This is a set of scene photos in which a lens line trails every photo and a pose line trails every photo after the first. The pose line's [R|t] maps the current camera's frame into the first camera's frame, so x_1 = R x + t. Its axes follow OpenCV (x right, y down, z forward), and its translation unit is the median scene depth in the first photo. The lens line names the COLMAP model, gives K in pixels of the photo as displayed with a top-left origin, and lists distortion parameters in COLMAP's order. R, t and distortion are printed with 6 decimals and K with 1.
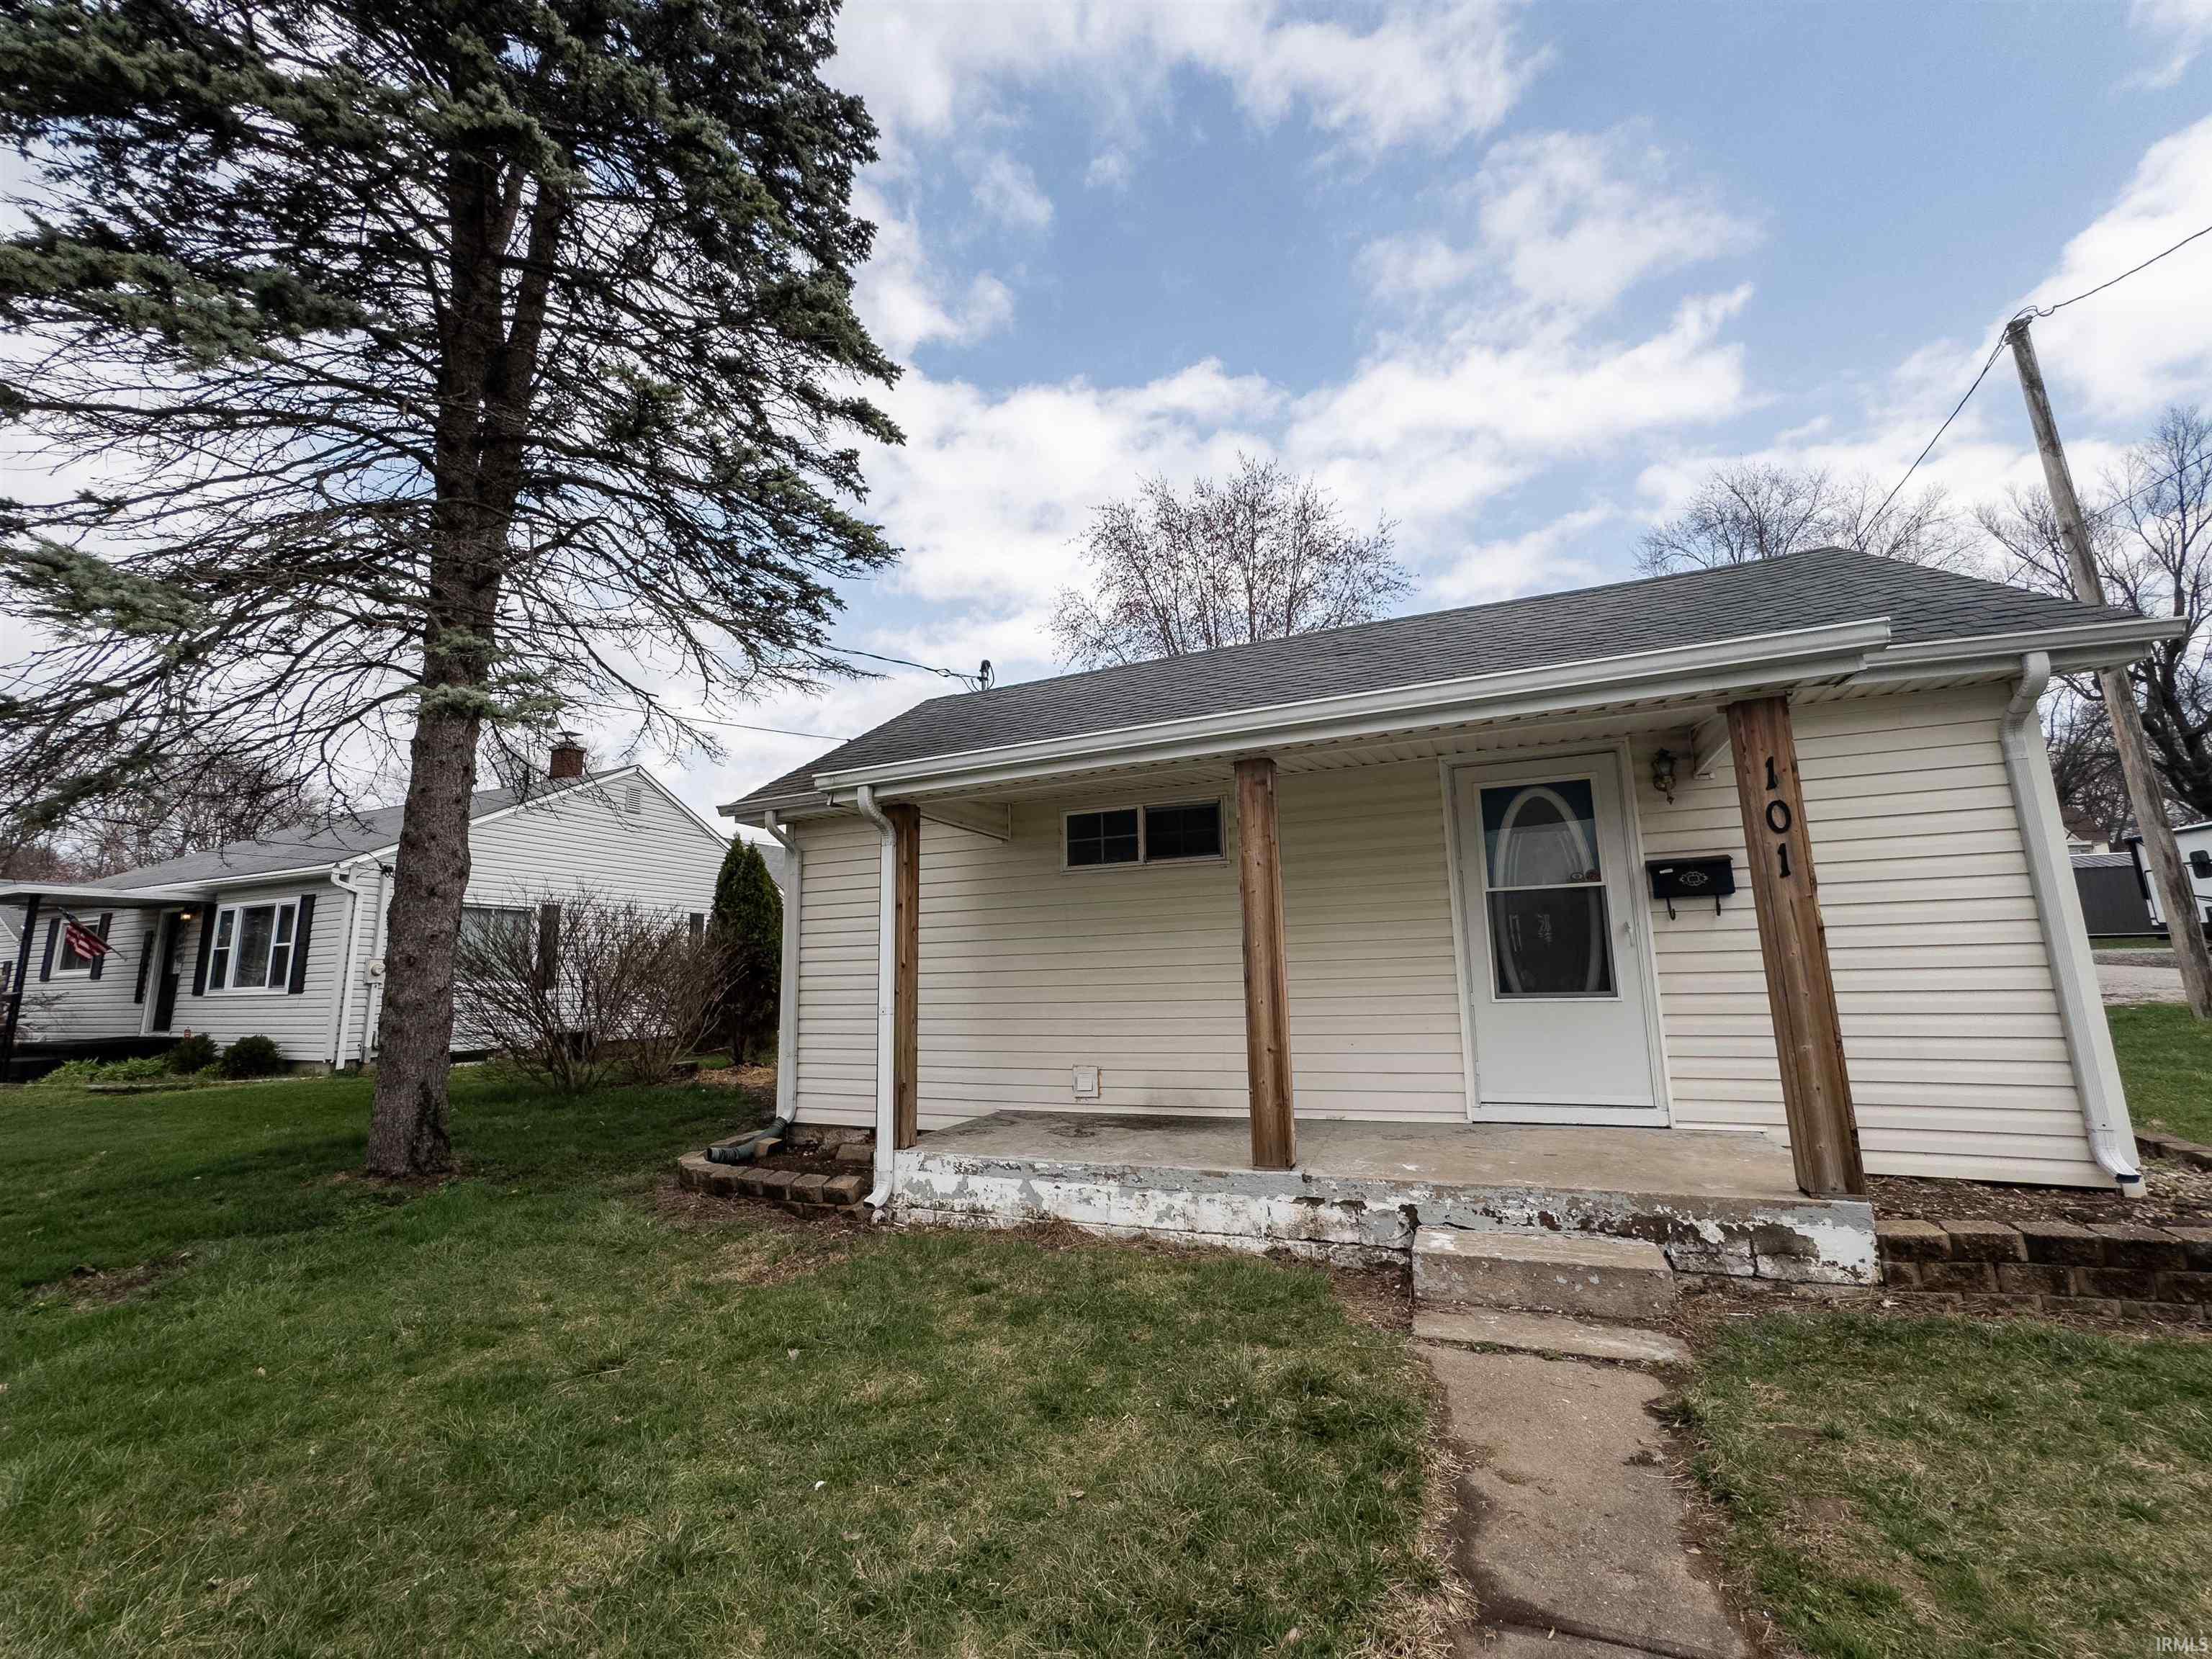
lens RADIAL K [[901.3, 0, 1104.3], [0, 901.3, 826.5], [0, 0, 1]] dist [-0.030767, 0.013955]
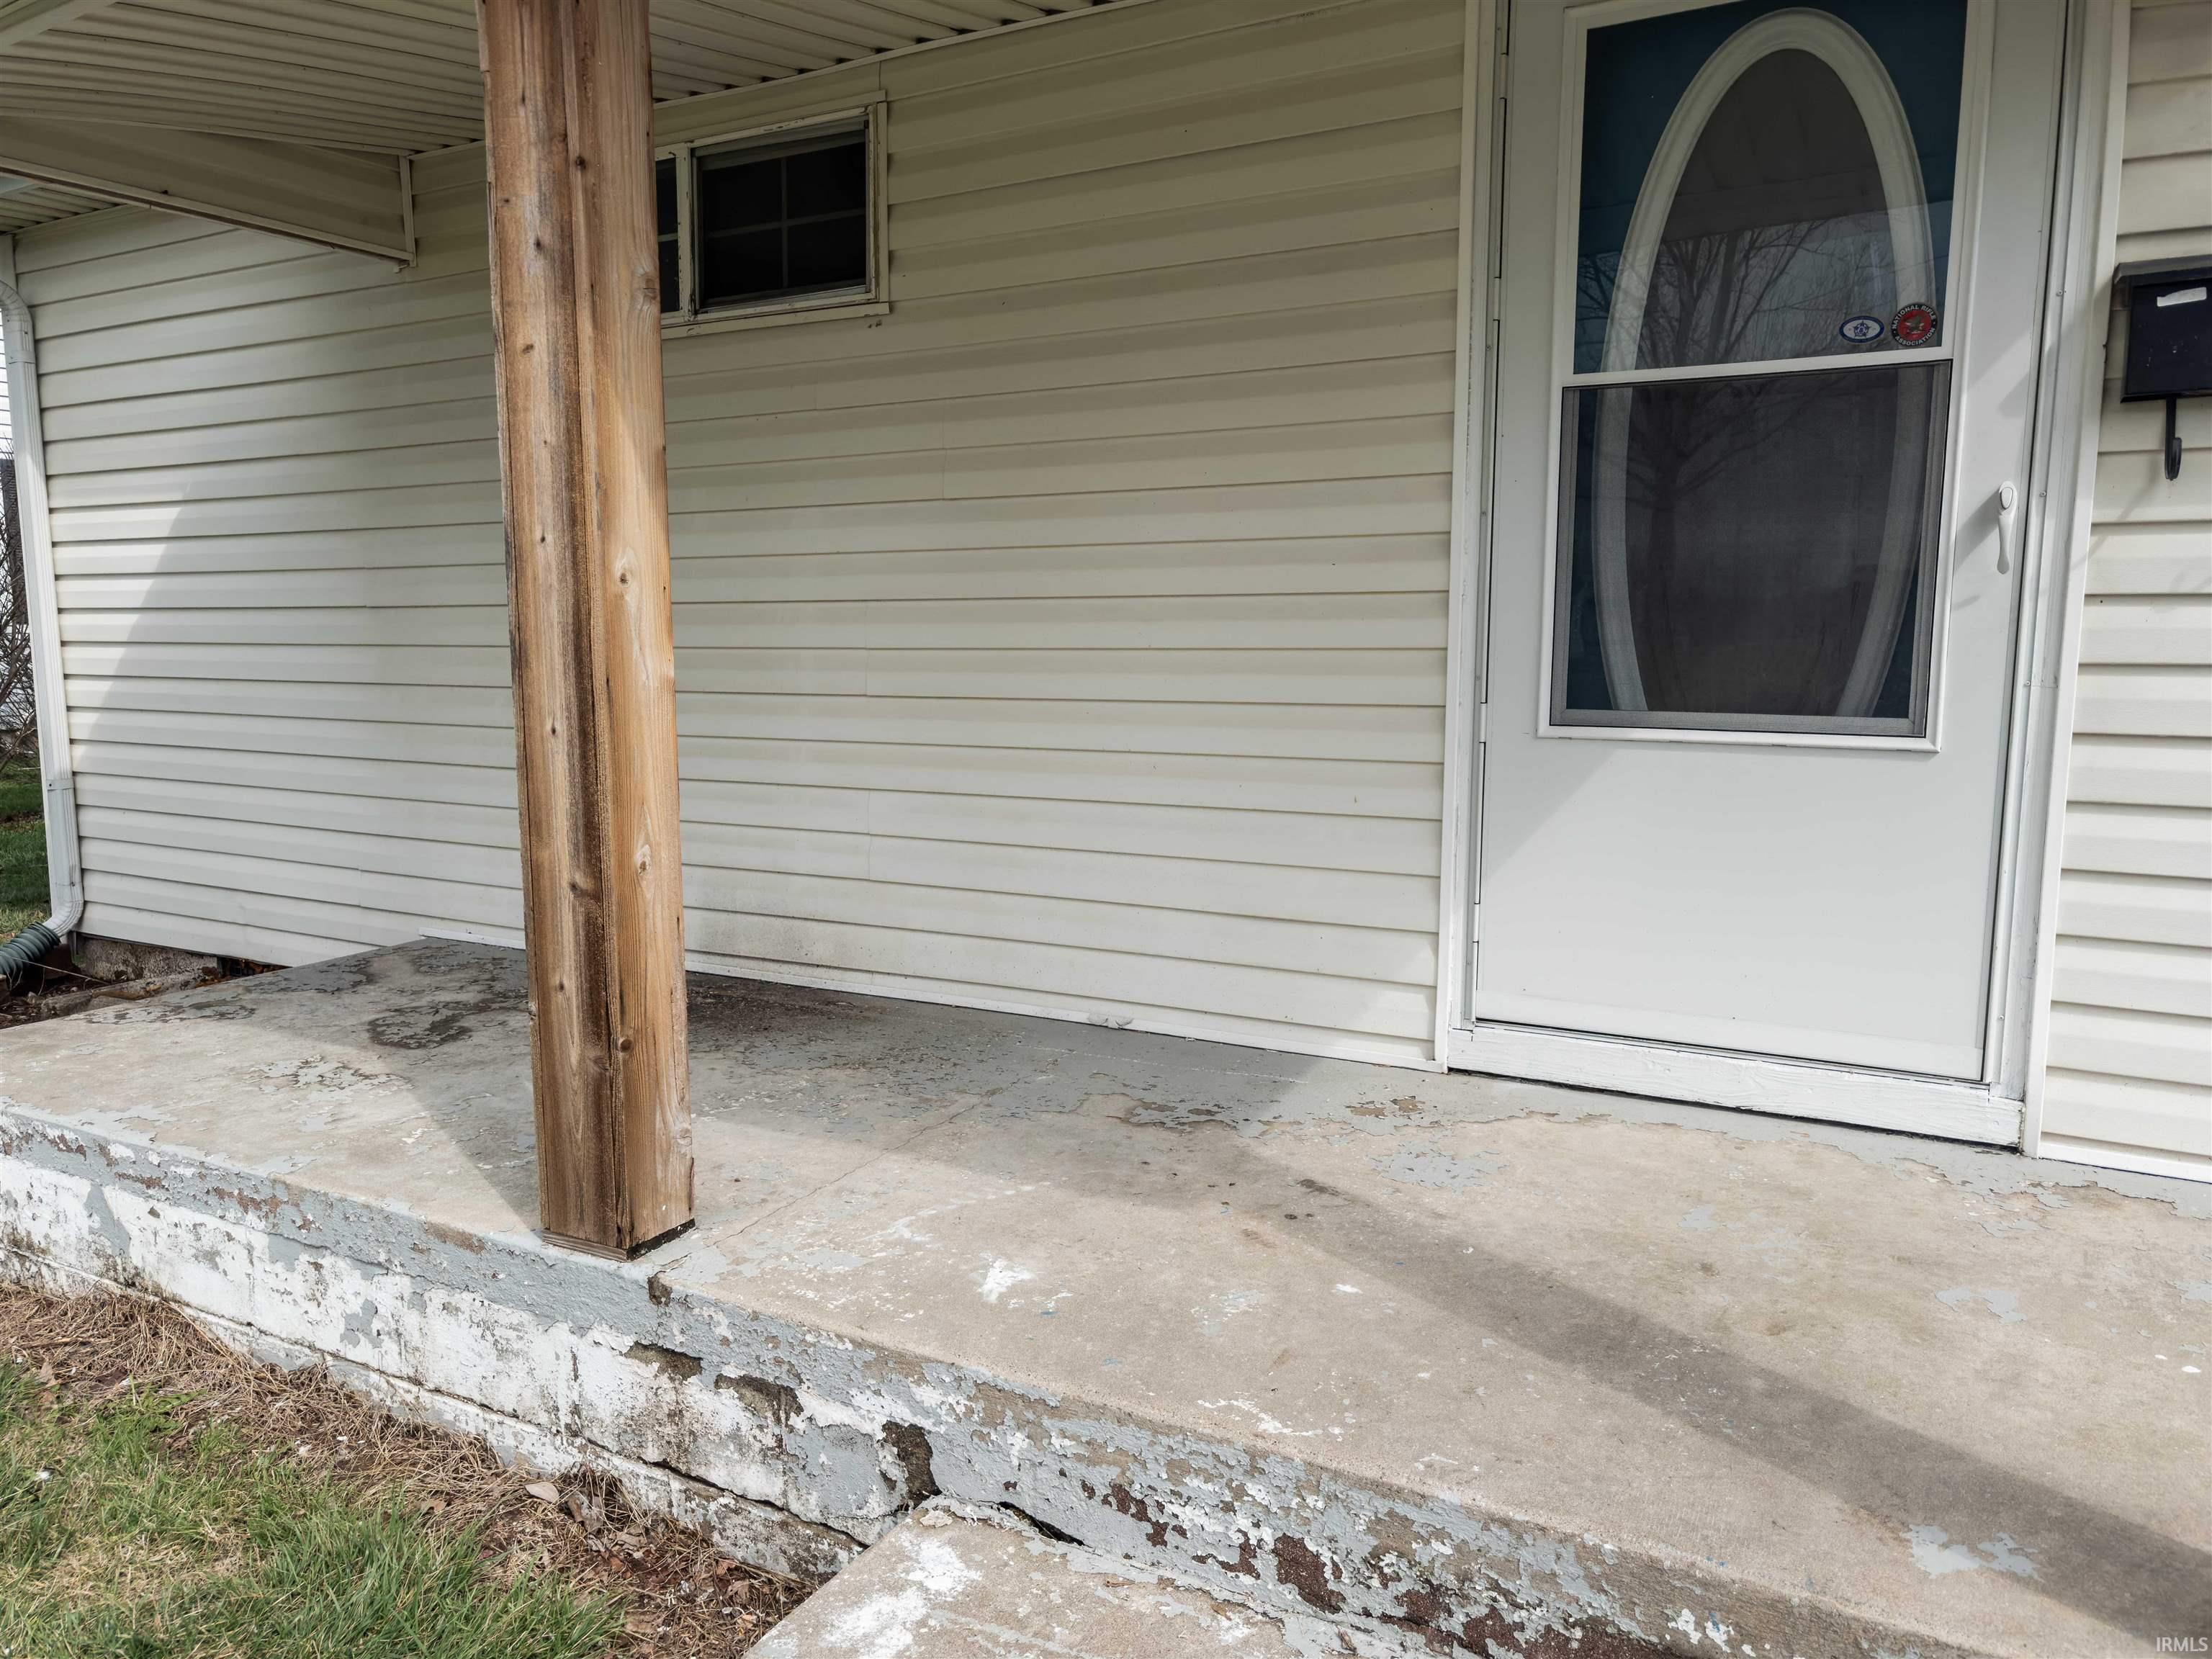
lens RADIAL K [[1569.3, 0, 1108.0], [0, 1569.3, 825.6], [0, 0, 1]] dist [0.004079, -0.001216]
pose [[0.992281, 0.034683, -0.119058, 0.427356], [0.002302, 0.954773, 0.297326, 0.070655], [0.123985, -0.295305, 0.947324, 0.528858]]
